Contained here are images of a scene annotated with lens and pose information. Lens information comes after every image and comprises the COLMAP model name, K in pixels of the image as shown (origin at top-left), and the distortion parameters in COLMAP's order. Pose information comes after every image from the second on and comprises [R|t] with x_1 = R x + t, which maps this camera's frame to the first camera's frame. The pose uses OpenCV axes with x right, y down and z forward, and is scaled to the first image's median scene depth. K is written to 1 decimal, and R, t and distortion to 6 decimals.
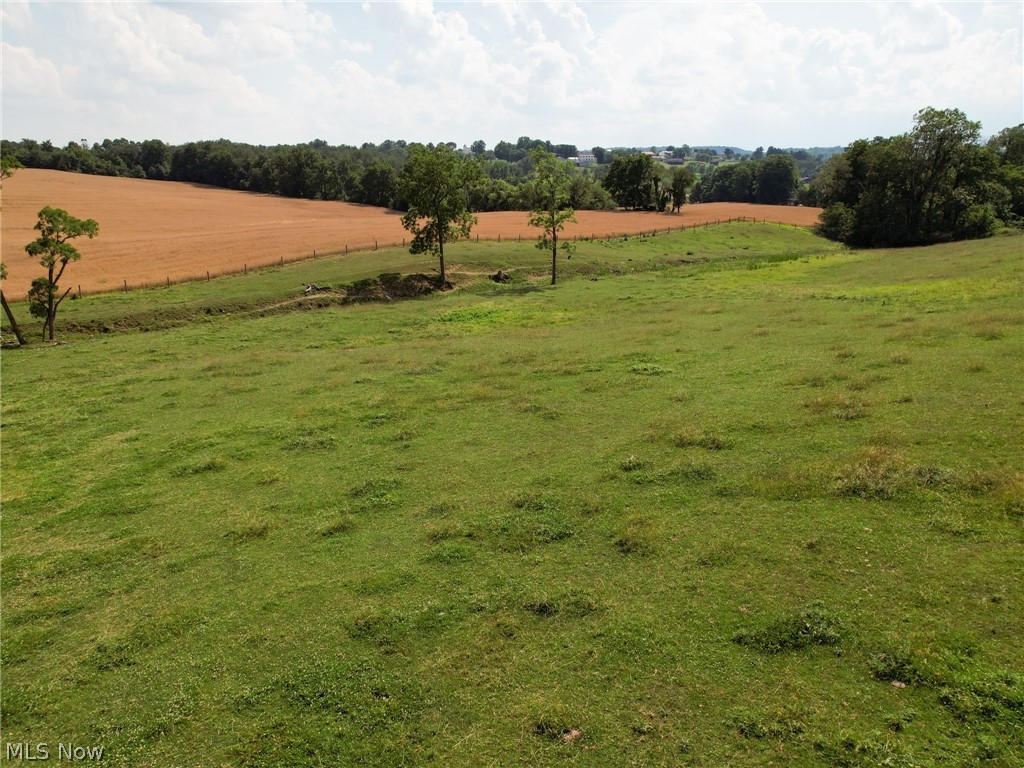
lens RADIAL K [[741.7, 0, 512.5], [0, 741.7, 375.1], [0, 0, 1]] dist [-0.080537, 0.073518]
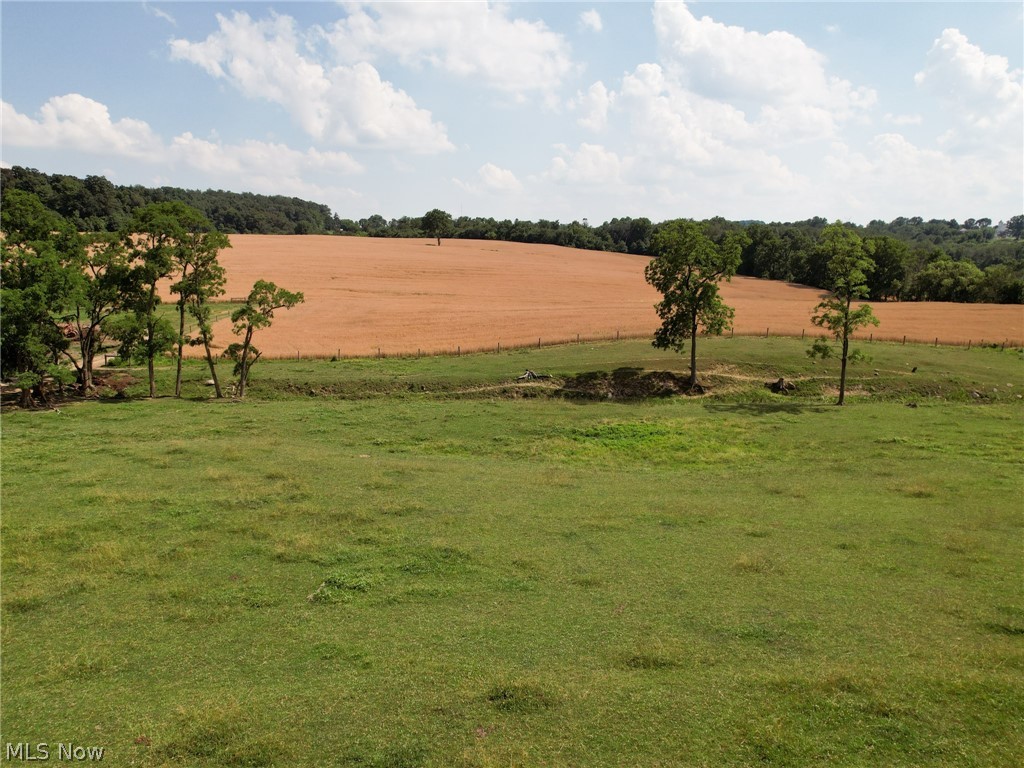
lens RADIAL K [[741.7, 0, 507.6], [0, 741.7, 381.2], [0, 0, 1]] dist [-0.080537, 0.073518]
pose [[0.780332, 0.112463, -0.615169, 0.095571], [-0.168630, 0.985099, -0.033812, -0.026082], [0.602200, 0.130121, 0.787670, 0.090609]]
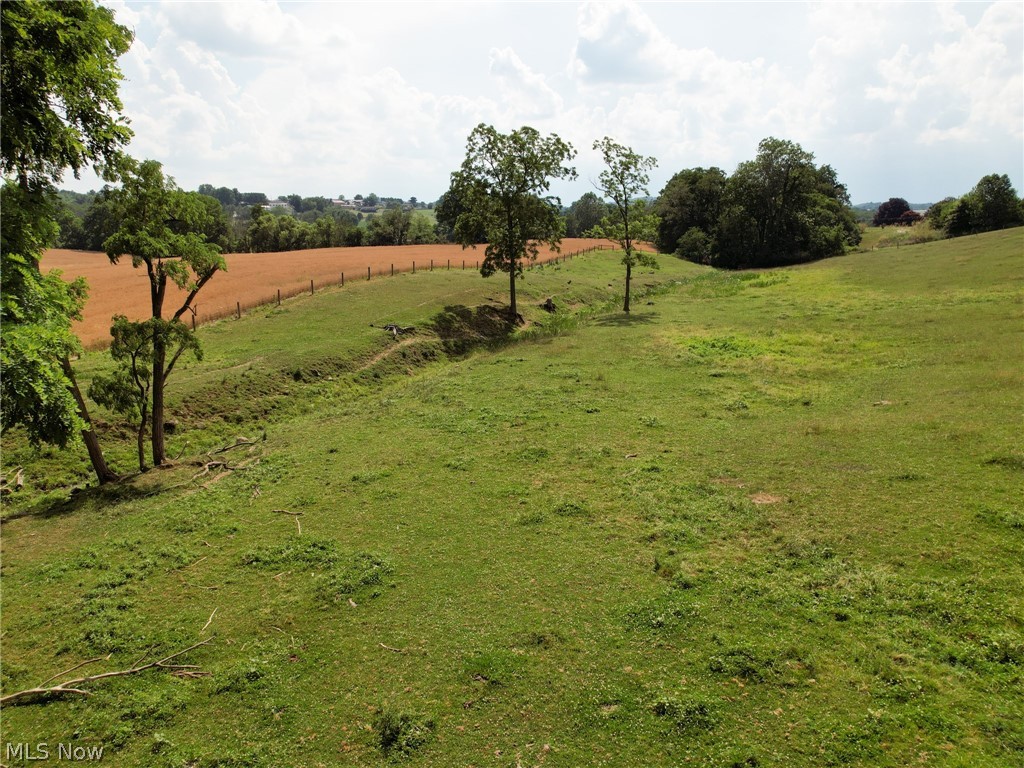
lens RADIAL K [[741.7, 0, 499.8], [0, 741.7, 369.5], [0, 0, 1]] dist [-0.080537, 0.073518]
pose [[0.907159, -0.085207, 0.412070, -0.159535], [0.116363, 0.991893, -0.051069, -0.014185], [-0.404378, 0.094278, 0.909720, 0.133193]]
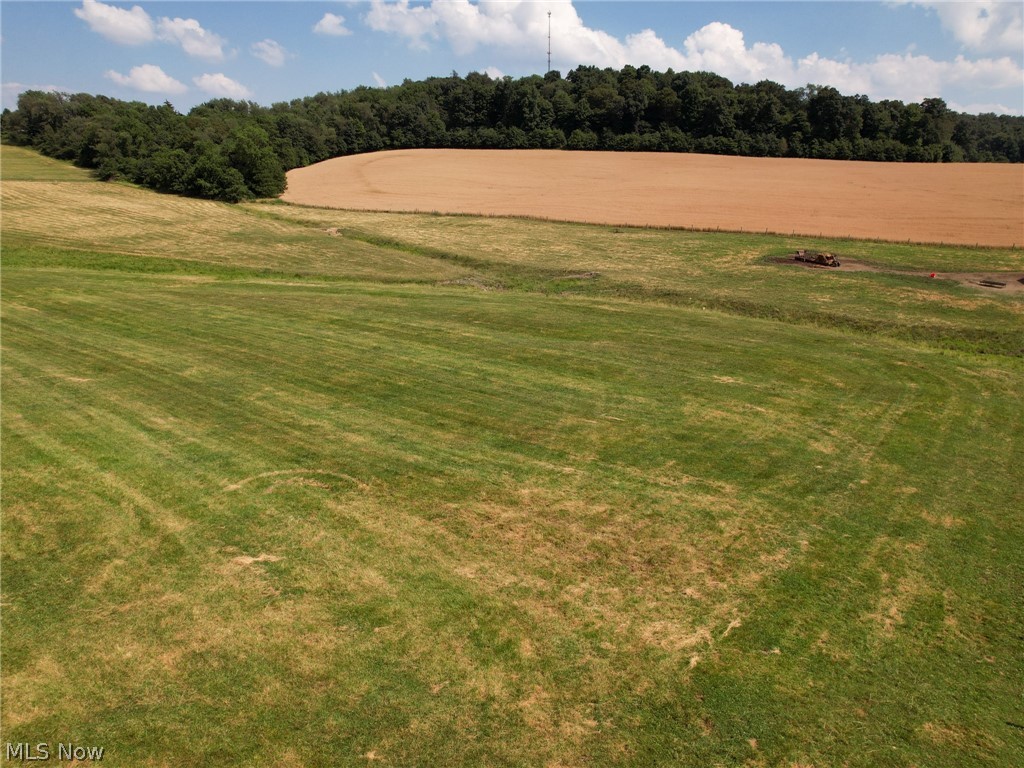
lens RADIAL K [[741.7, 0, 507.4], [0, 741.7, 390.2], [0, 0, 1]] dist [-0.080537, 0.073518]
pose [[0.134895, 0.282472, -0.949743, -0.226064], [-0.269596, 0.932807, 0.239143, 0.049331], [0.953478, 0.223788, 0.201985, -0.212844]]
